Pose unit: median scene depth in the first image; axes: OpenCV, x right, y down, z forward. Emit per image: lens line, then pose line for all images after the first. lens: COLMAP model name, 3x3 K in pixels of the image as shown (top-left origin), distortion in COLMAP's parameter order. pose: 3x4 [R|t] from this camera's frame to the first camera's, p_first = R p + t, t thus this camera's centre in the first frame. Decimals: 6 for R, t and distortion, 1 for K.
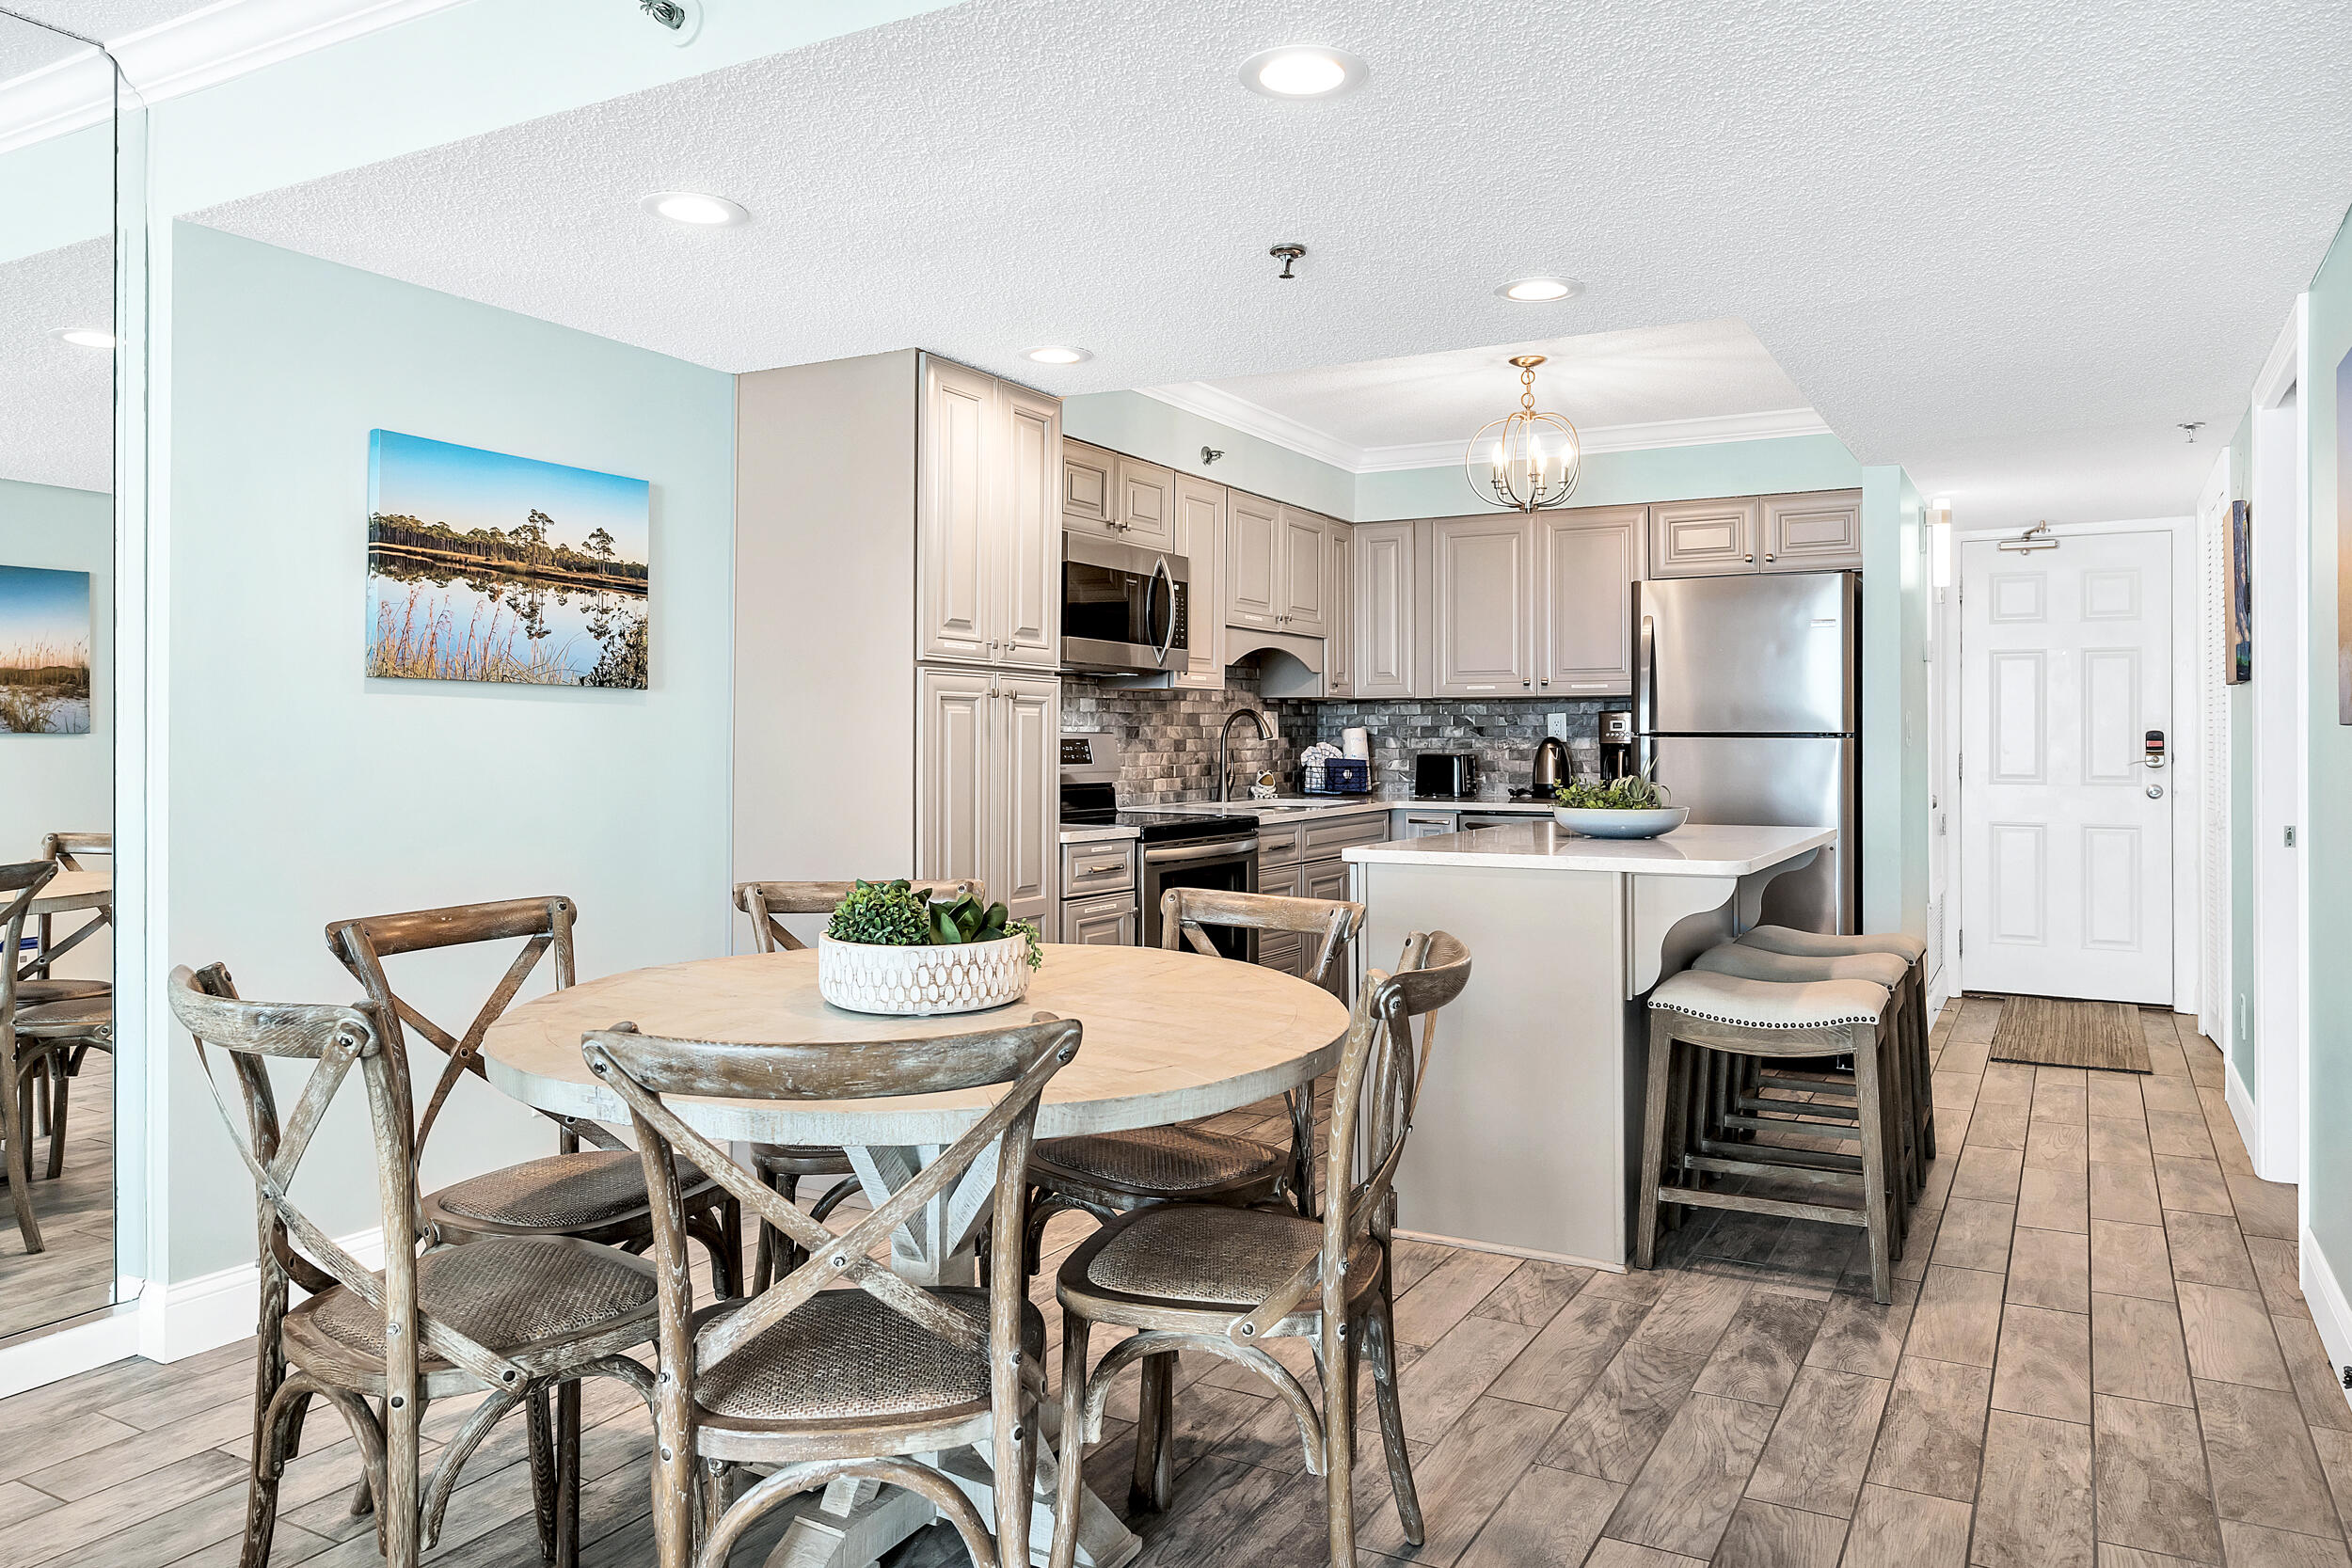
lens RADIAL K [[1594.2, 0, 1185.9], [0, 1594.2, 722.1], [0, 0, 1]] dist [-0.000397, 0.000482]
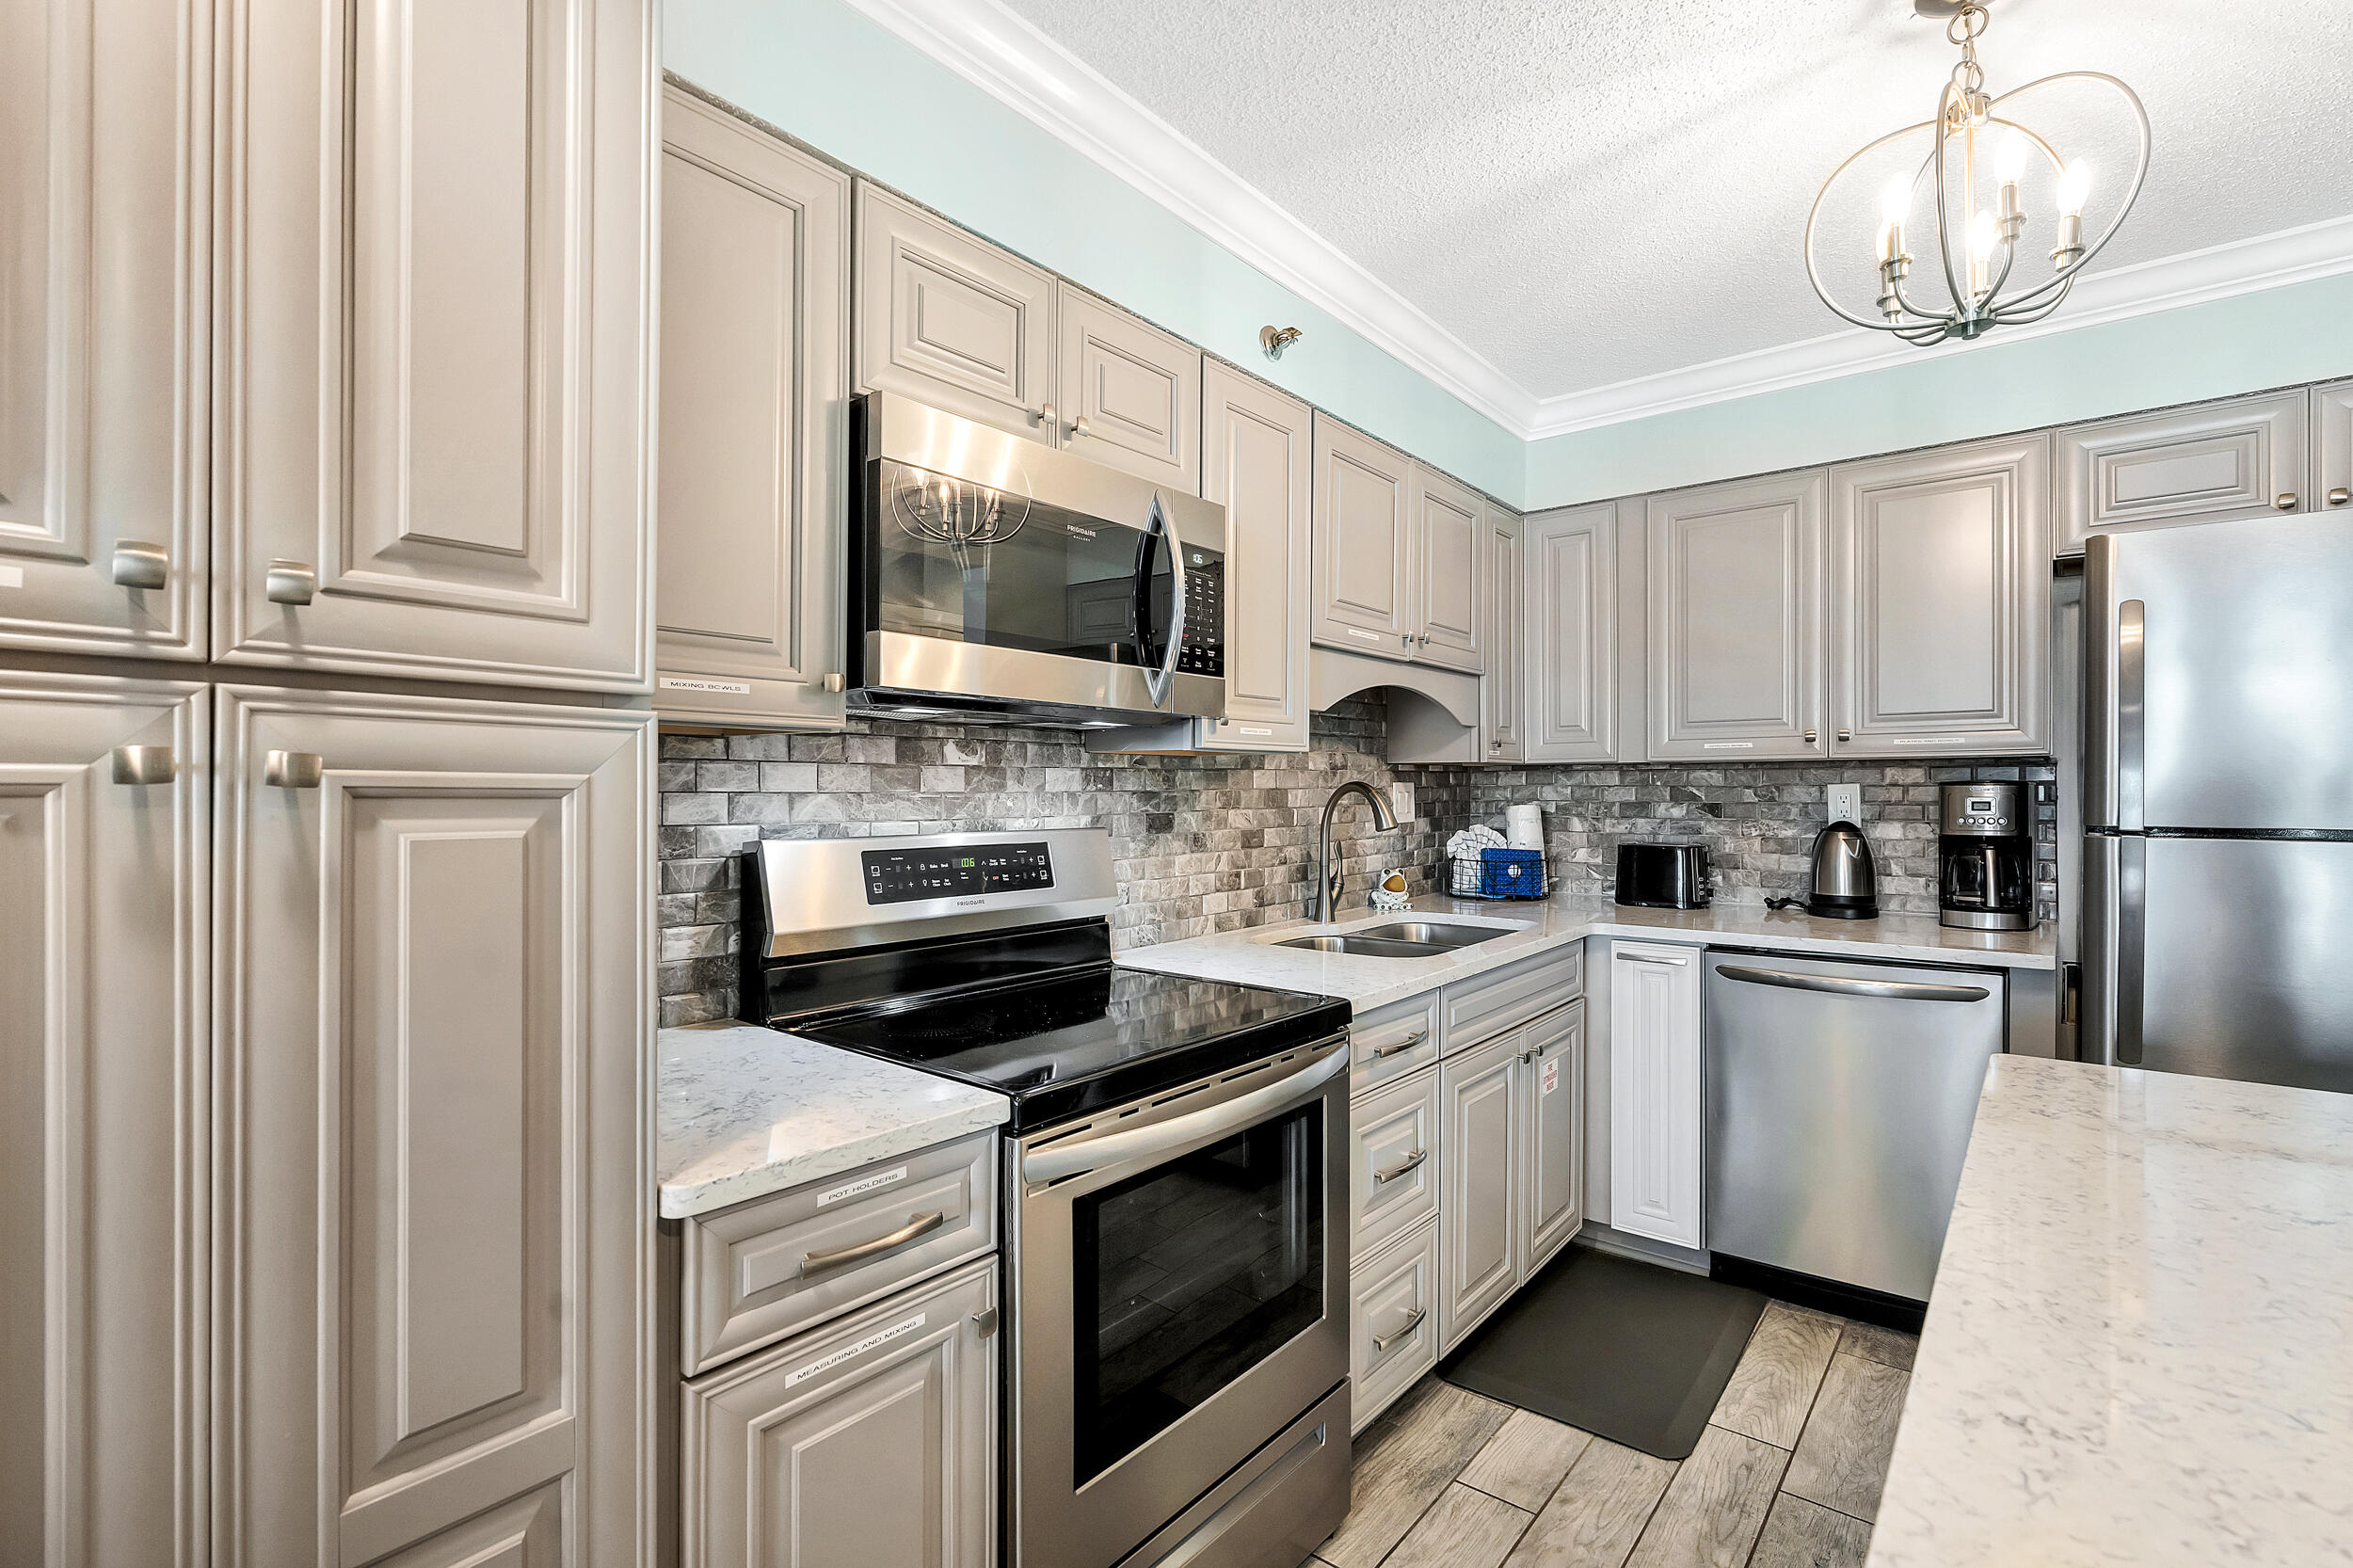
lens RADIAL K [[1083.1, 0, 1203.8], [0, 1083.1, 794.3], [0, 0, 1]] dist [-0.003765, -0.000005]
pose [[0.987183, -0.002138, -0.159577, 0.046455], [0.004588, 0.999877, 0.014990, -0.009978], [0.159525, -0.015530, 0.987072, 0.556274]]
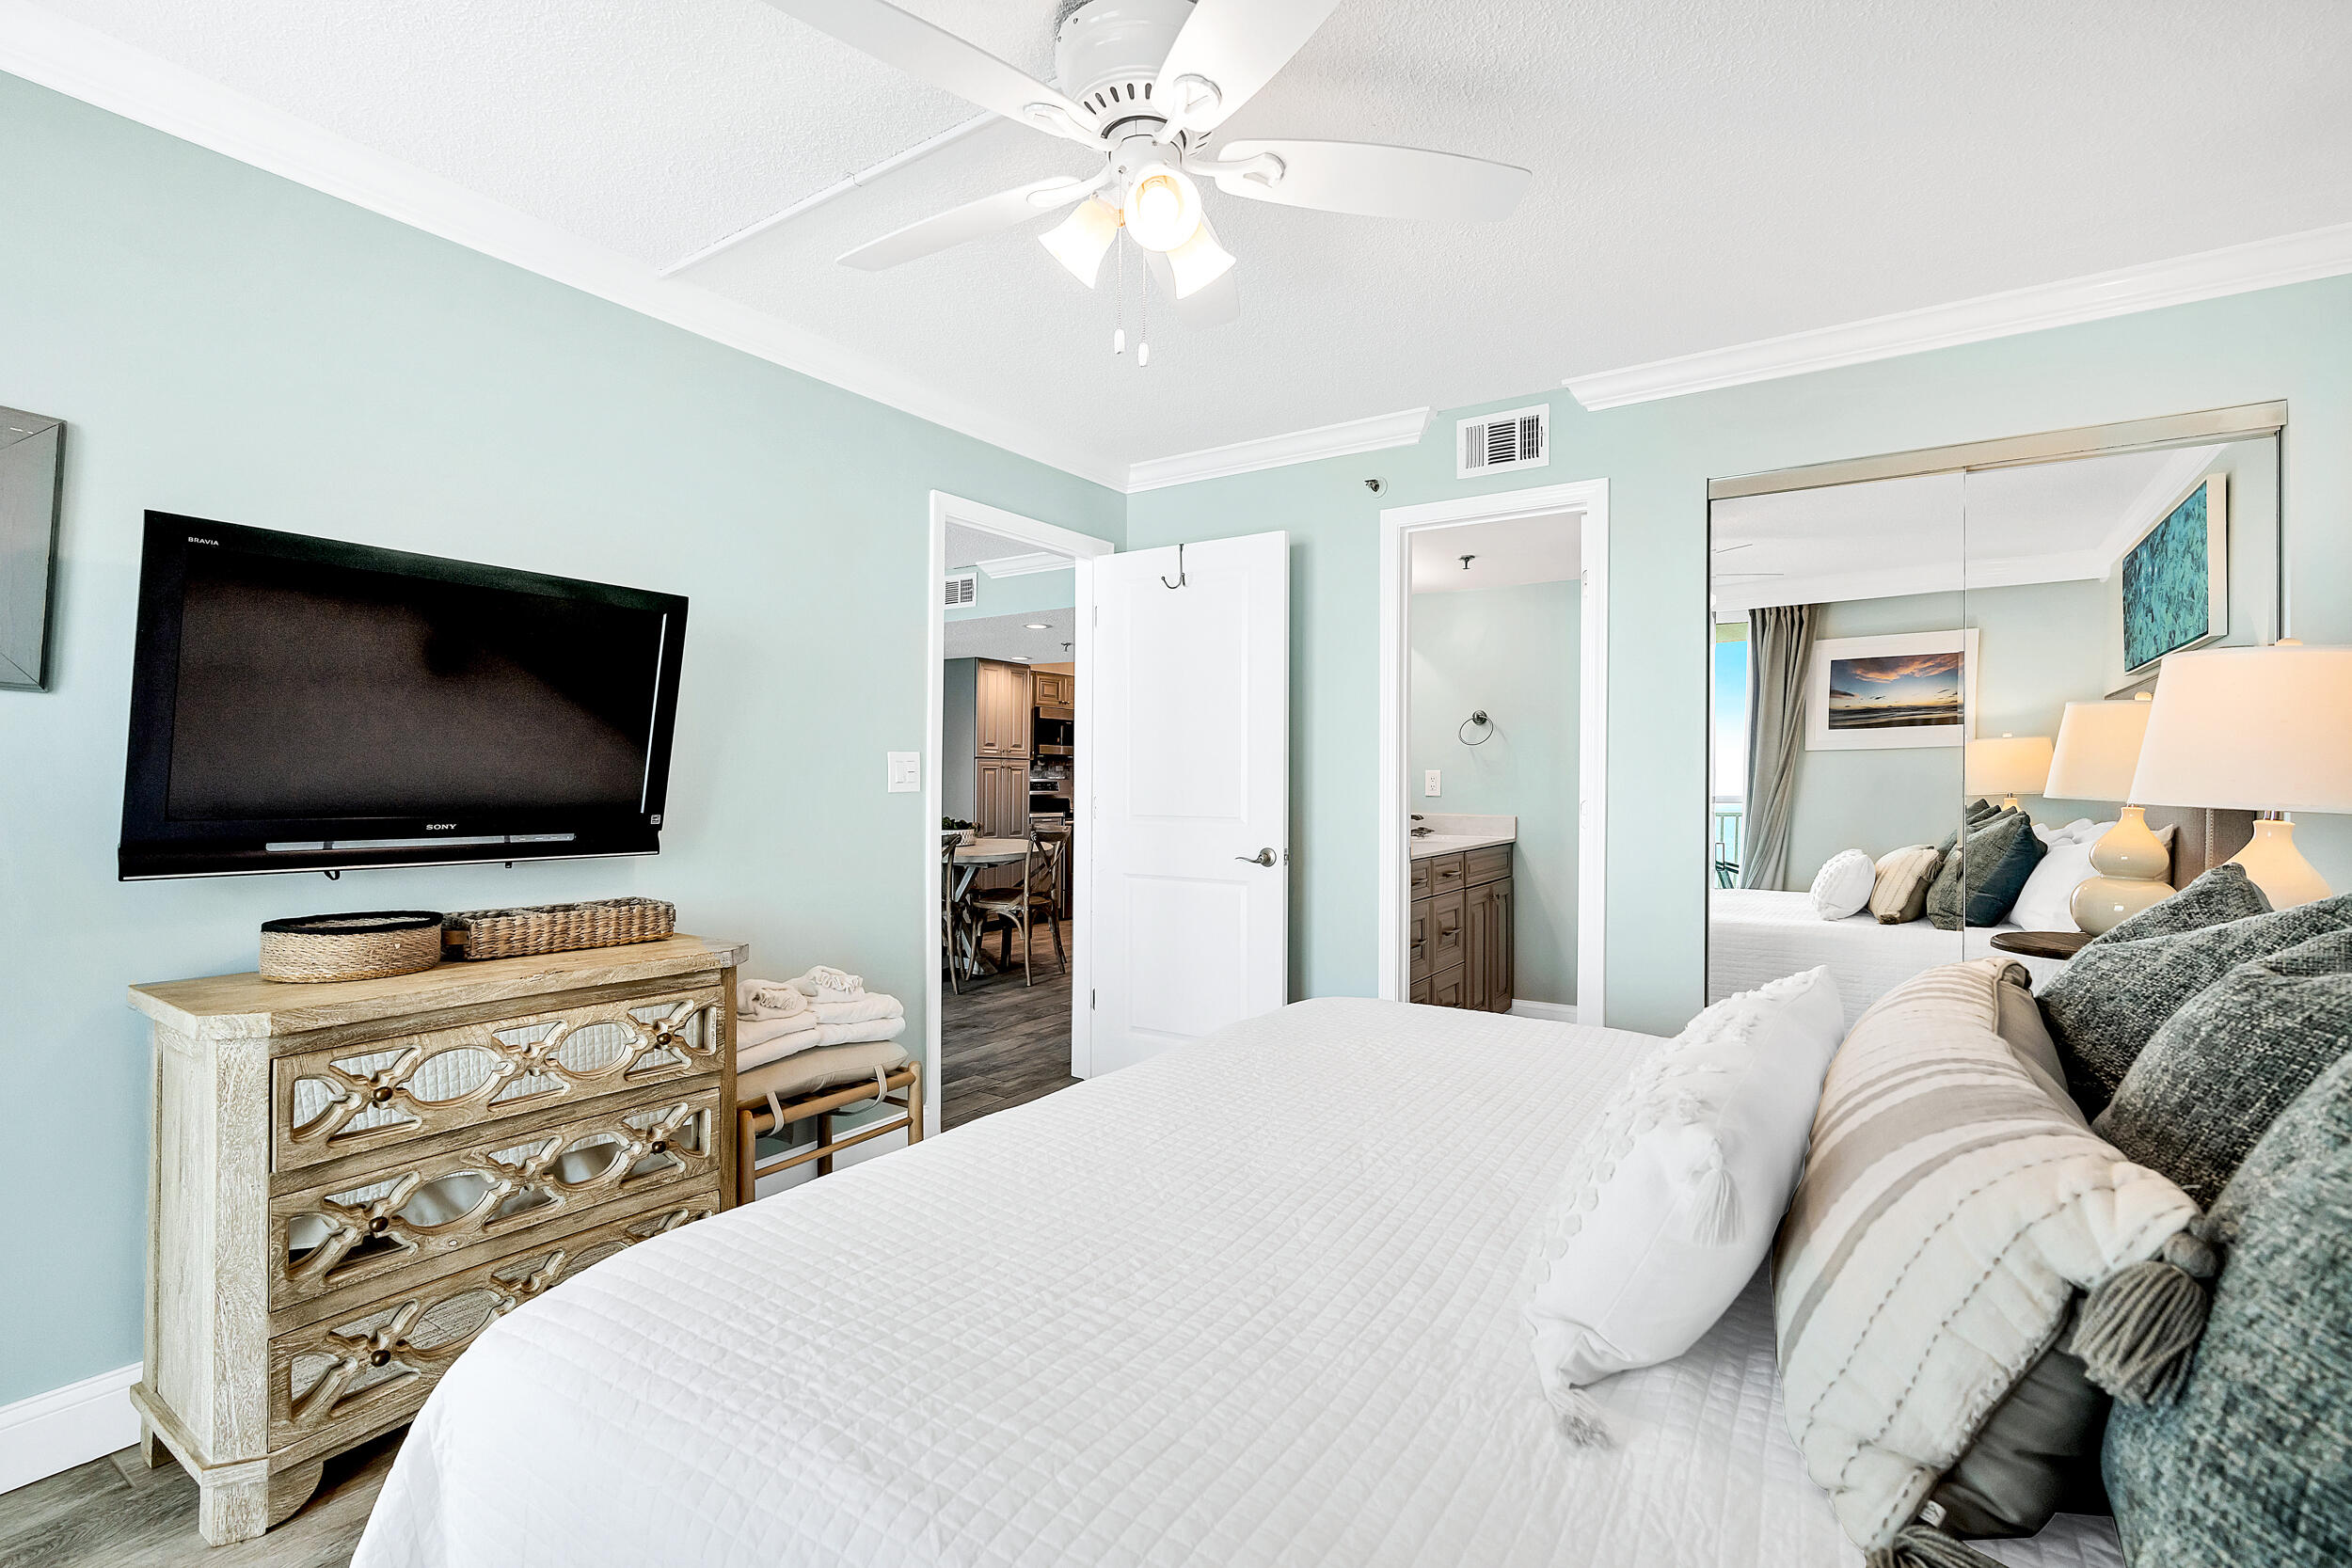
lens RADIAL K [[1063.2, 0, 1181.8], [0, 1063.2, 795.3], [0, 0, 1]] dist [-0.004303, 0.000594]
pose [[0.997277, 0.004278, -0.073624, 0.240401], [-0.002313, 0.999639, 0.026759, -0.012898], [0.073712, -0.026516, 0.996927, -0.643109]]
